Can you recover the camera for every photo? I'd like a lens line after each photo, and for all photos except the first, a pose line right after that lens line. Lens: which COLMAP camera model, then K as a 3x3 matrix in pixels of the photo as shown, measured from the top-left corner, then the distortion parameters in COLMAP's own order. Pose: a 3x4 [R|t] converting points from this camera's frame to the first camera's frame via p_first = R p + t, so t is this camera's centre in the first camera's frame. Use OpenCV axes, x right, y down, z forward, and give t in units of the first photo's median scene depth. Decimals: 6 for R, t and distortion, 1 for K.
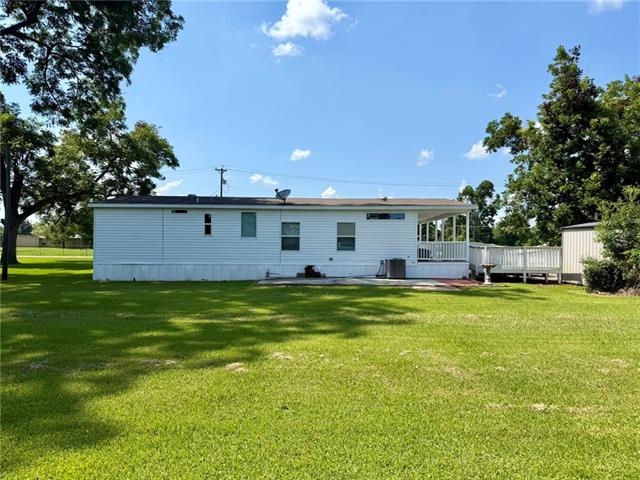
lens RADIAL K [[449.1, 0, 318.8], [0, 449.1, 239.9], [0, 0, 1]] dist [0.033798, -0.024056]
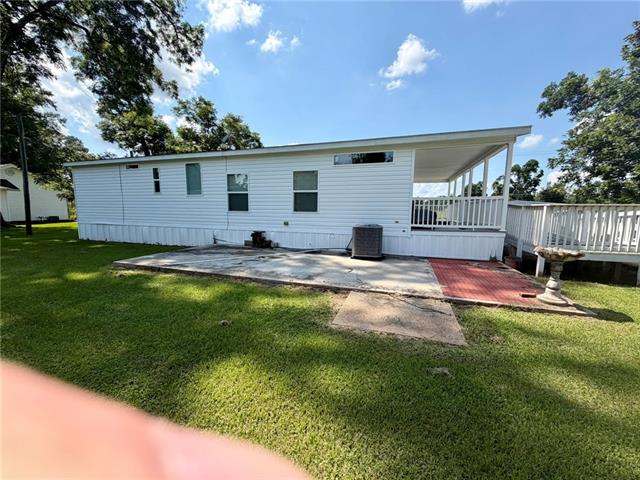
lens RADIAL K [[257.7, 0, 321.4], [0, 257.7, 241.1], [0, 0, 1]] dist [0.000060, -0.000006]
pose [[0.951321, 0.040202, -0.305568, 0.209824], [0.002097, 0.990589, 0.136855, 0.014003], [0.308194, -0.130834, 0.942284, 0.612317]]
